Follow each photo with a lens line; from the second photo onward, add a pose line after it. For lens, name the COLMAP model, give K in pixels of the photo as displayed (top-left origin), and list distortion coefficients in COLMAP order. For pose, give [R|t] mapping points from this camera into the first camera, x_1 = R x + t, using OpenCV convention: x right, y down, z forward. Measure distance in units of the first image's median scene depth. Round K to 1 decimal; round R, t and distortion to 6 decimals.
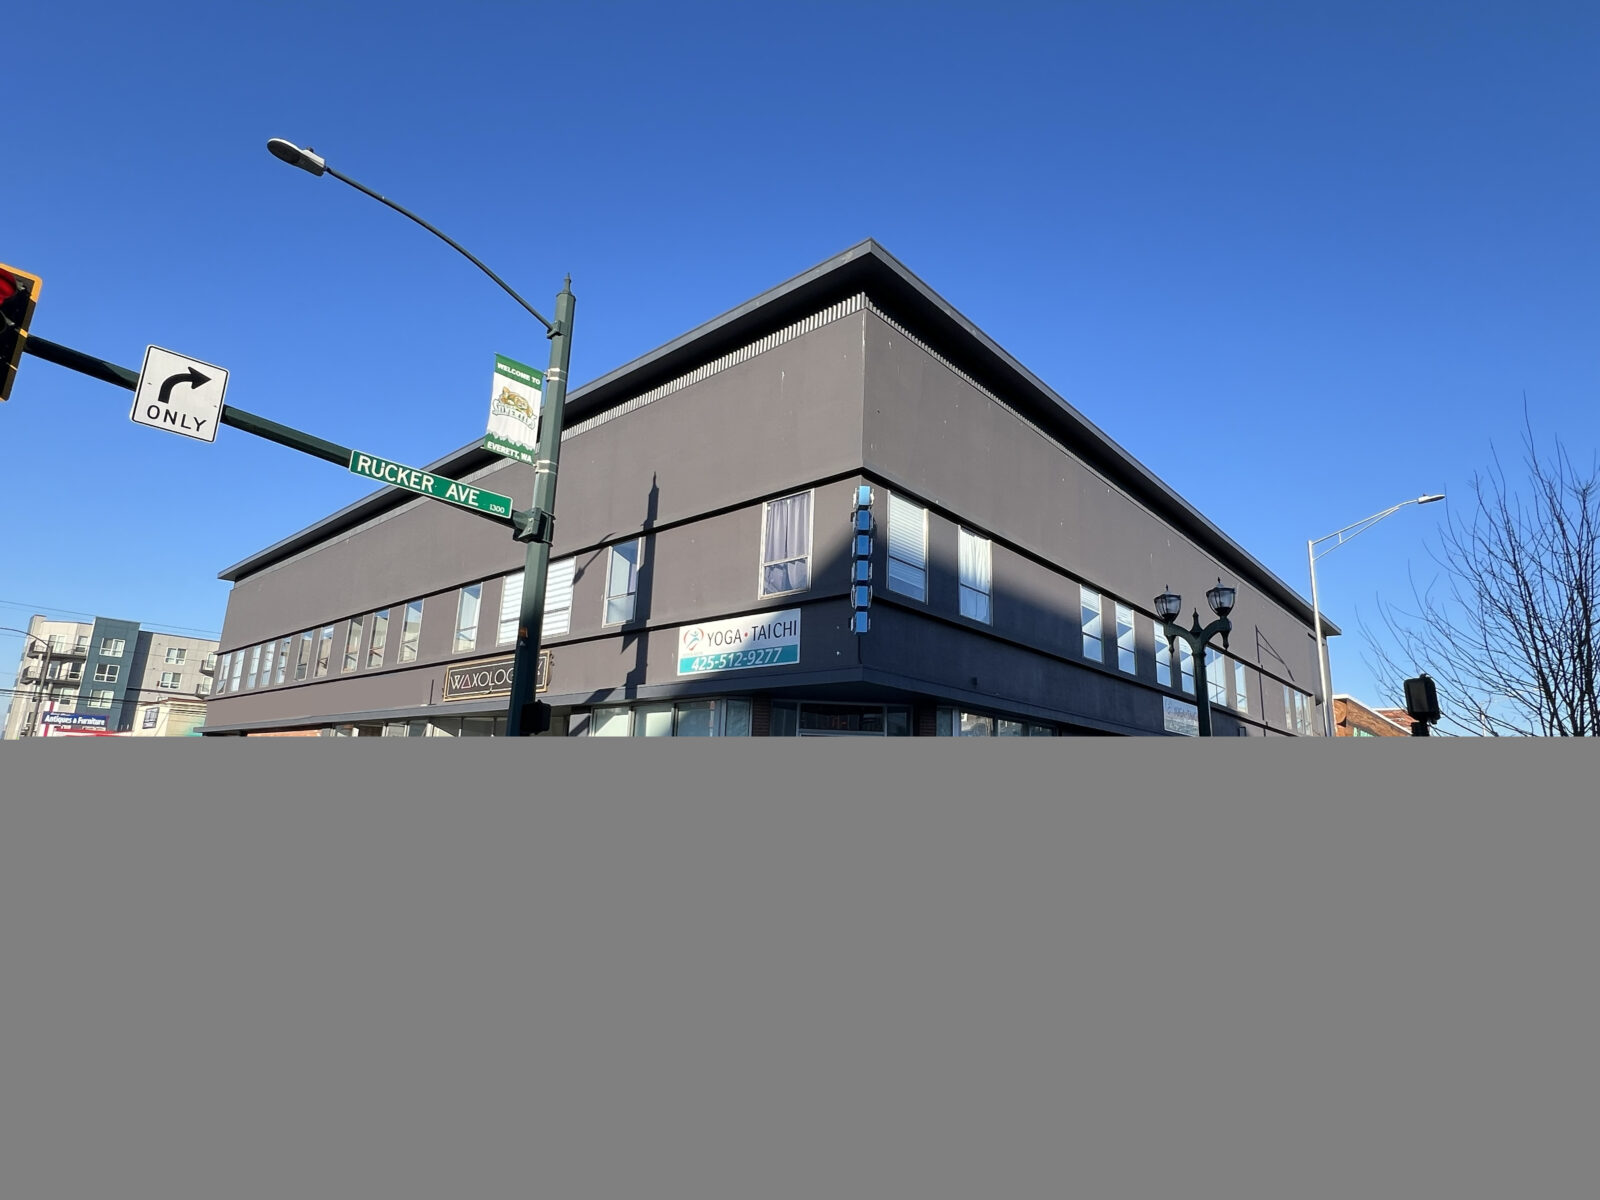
lens RADIAL K [[850.2, 0, 800.0], [0, 850.2, 600.0], [0, 0, 1]] dist [-0.000132, 0.000410]
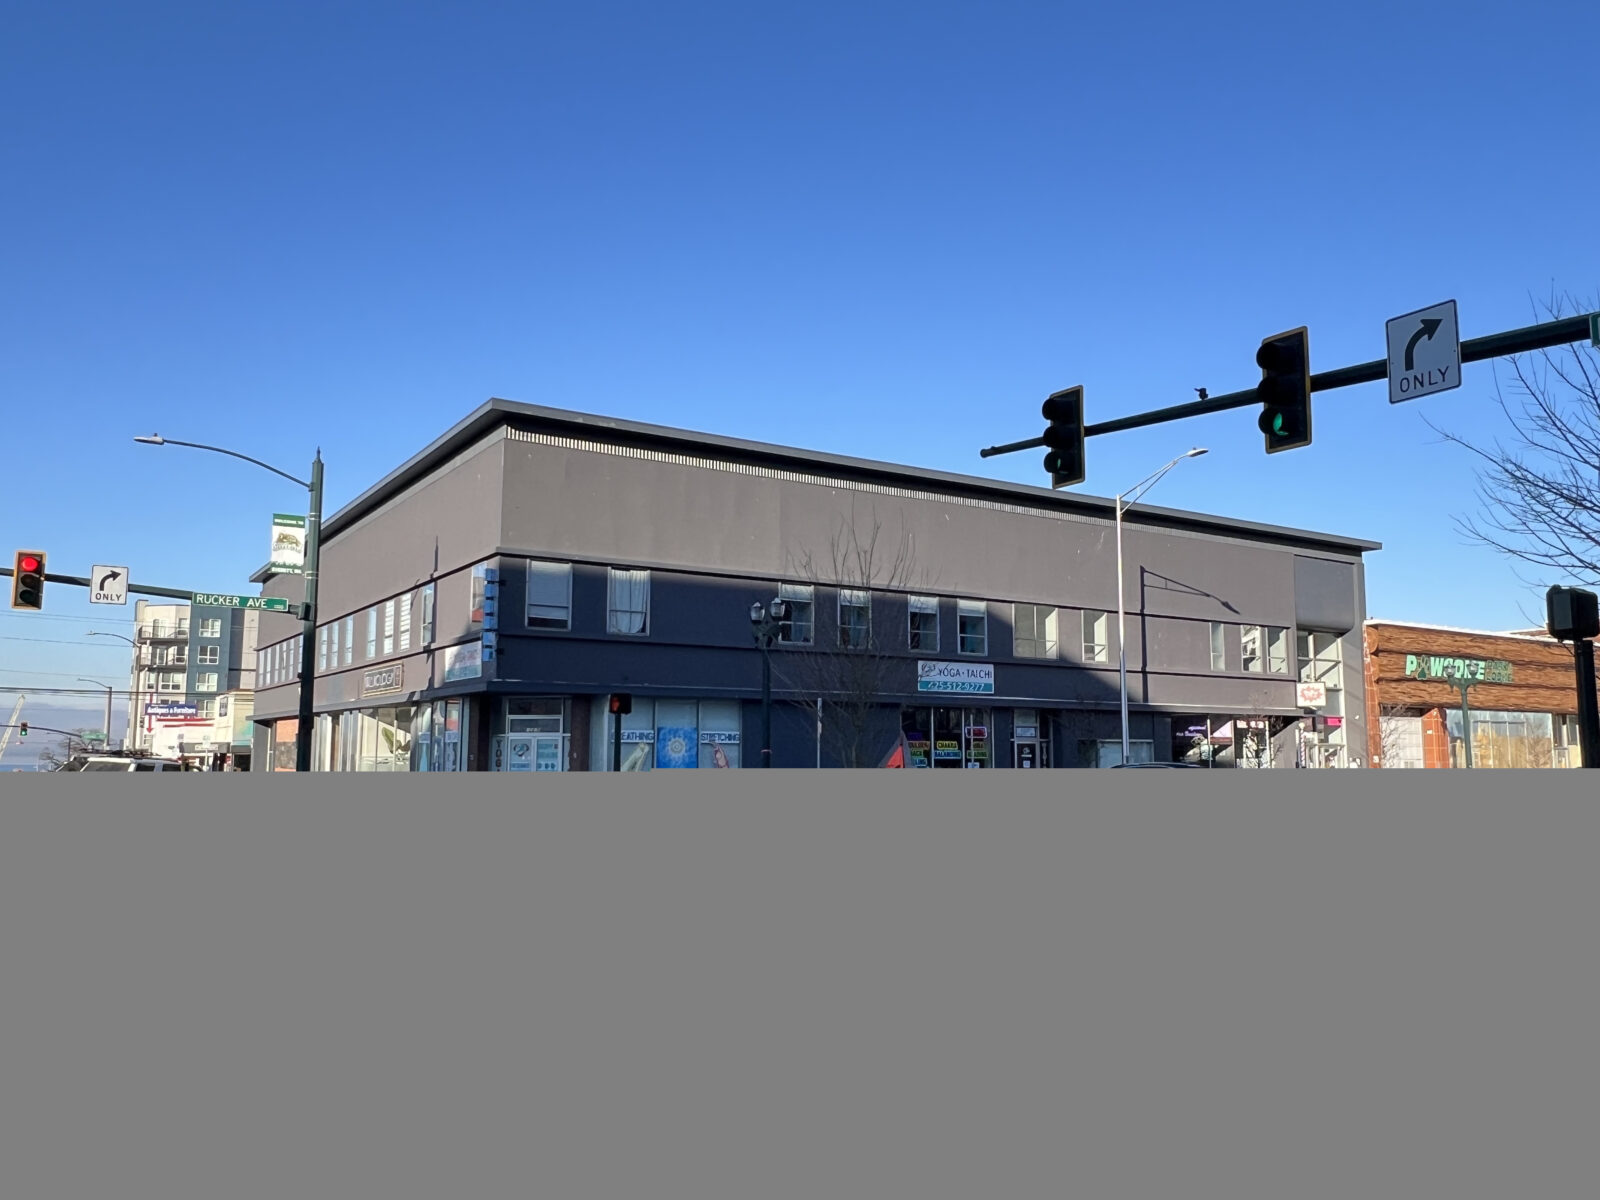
lens RADIAL K [[1266.6, 0, 800.0], [0, 1266.6, 600.0], [0, 0, 1]] dist [0.004053, 0.000166]
pose [[0.961157, -0.067554, -0.267608, 0.455120], [0.094086, 0.991704, 0.087583, -0.081362], [0.259472, -0.109359, 0.959539, -0.409104]]
